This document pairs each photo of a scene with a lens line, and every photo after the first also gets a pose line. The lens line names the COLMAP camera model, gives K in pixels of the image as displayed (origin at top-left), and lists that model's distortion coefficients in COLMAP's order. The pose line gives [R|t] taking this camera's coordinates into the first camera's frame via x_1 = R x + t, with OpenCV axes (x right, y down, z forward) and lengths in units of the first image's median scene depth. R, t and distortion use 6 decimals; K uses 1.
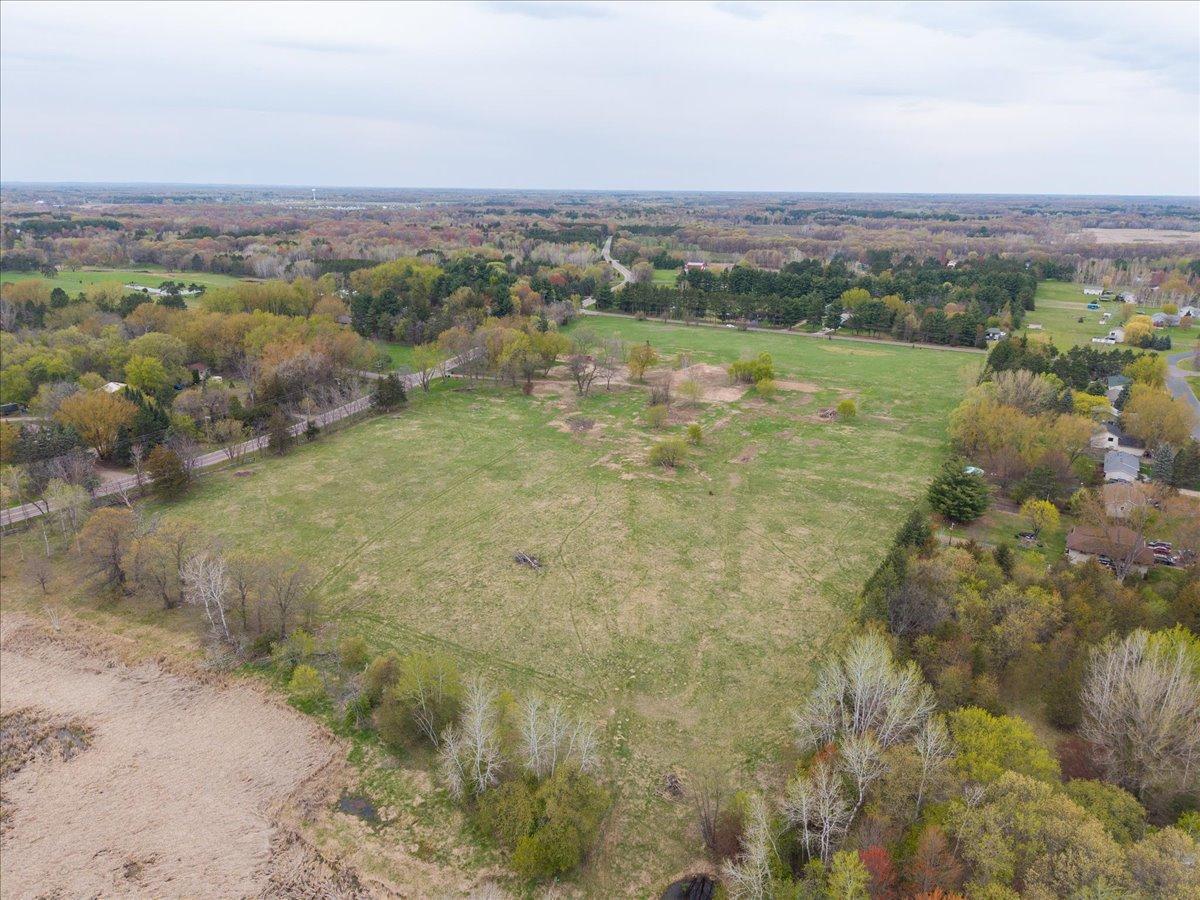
lens RADIAL K [[797.4, 0, 600.0], [0, 797.4, 450.0], [0, 0, 1]] dist [0.048860, -0.063344]
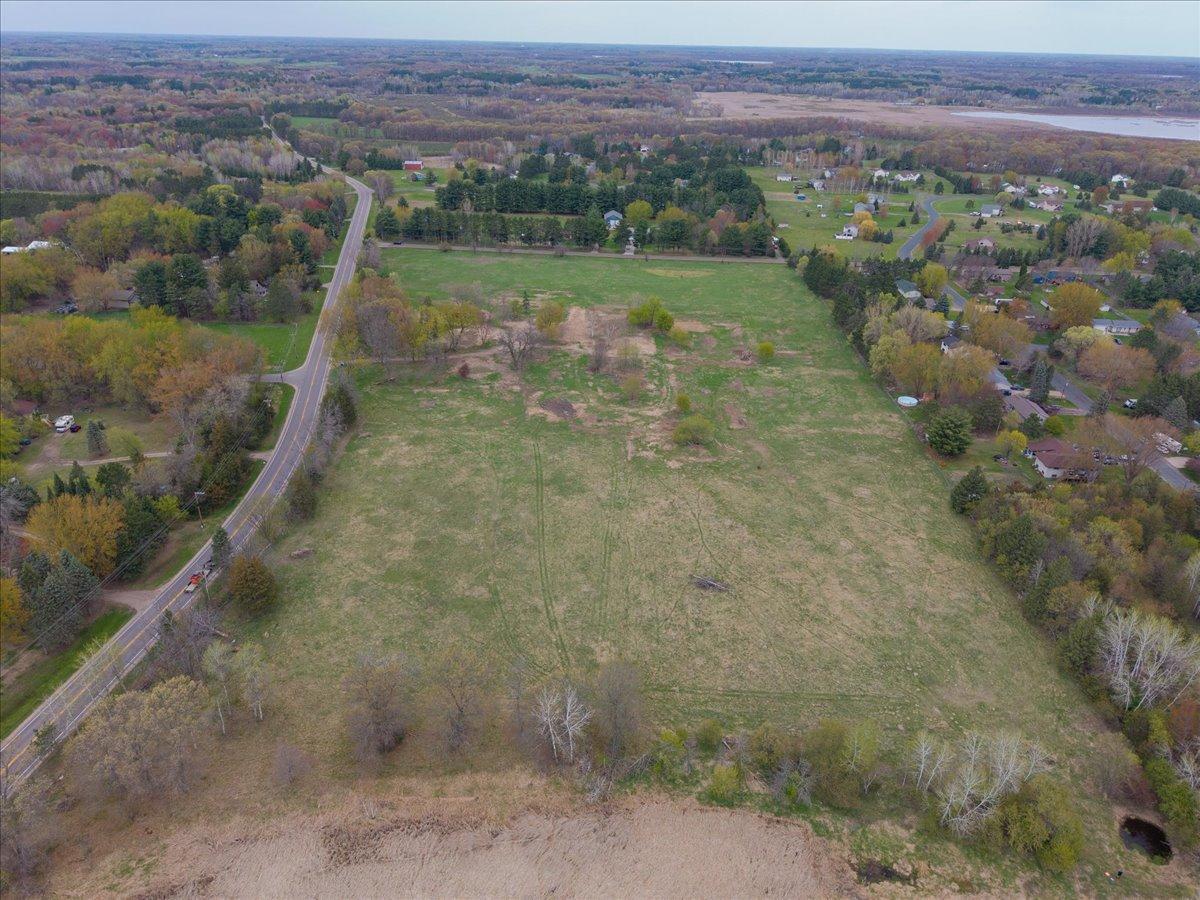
lens RADIAL K [[798.6, 0, 596.3], [0, 798.6, 451.0], [0, 0, 1]] dist [0.020929, -0.026361]
pose [[0.893742, -0.199596, 0.401729, -0.211797], [0.131228, 0.972713, 0.191336, -0.088317], [-0.428957, -0.118287, 0.895547, 0.045138]]
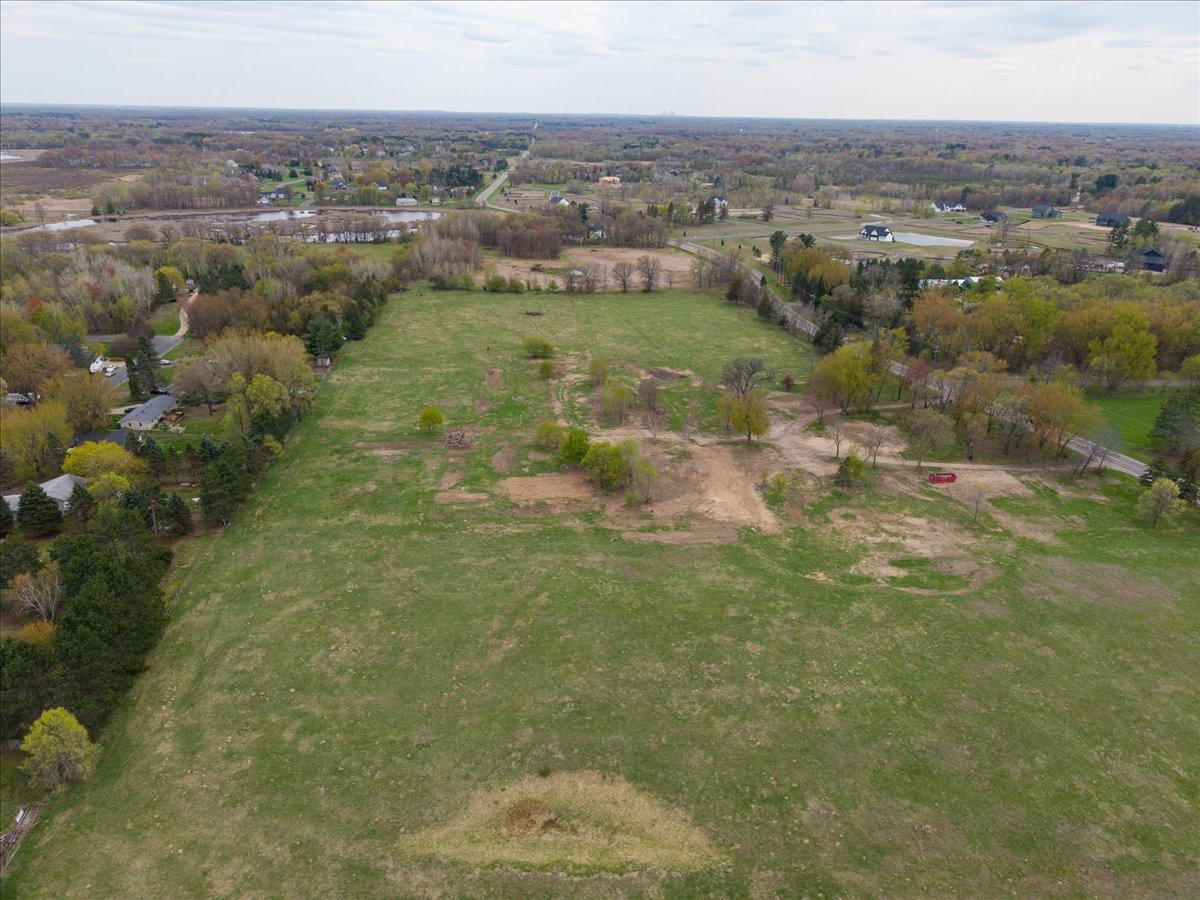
lens RADIAL K [[798.6, 0, 596.3], [0, 798.6, 451.0], [0, 0, 1]] dist [0.020929, -0.026361]
pose [[-0.815978, 0.202826, -0.541333, 0.335749], [-0.199515, 0.780079, 0.593018, -0.294197], [0.542562, 0.591894, -0.596061, 0.873462]]
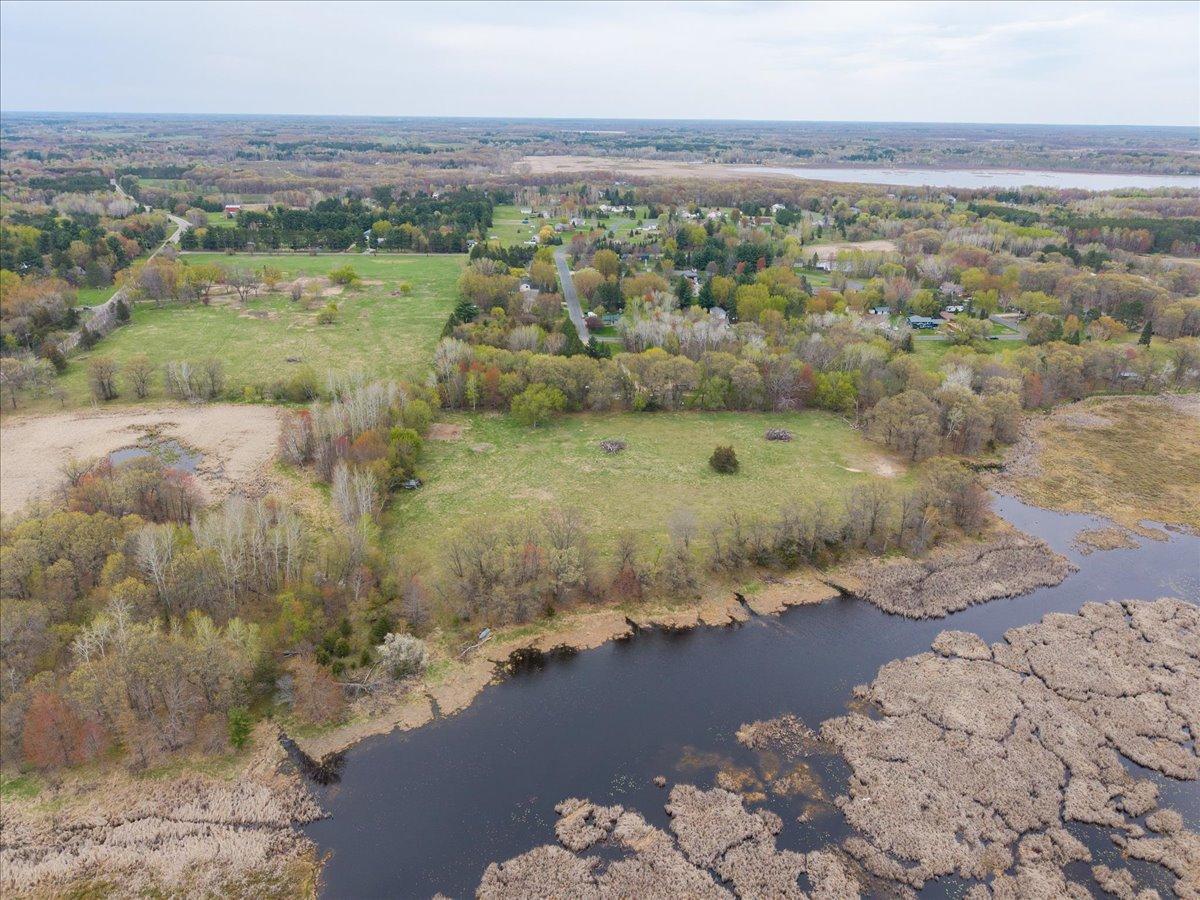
lens RADIAL K [[798.6, 0, 596.3], [0, 798.6, 451.0], [0, 0, 1]] dist [0.020929, -0.026361]
pose [[0.825555, -0.219287, 0.519973, -0.206504], [0.173213, 0.975401, 0.136345, 0.077304], [-0.537081, -0.022494, 0.843231, -0.448164]]
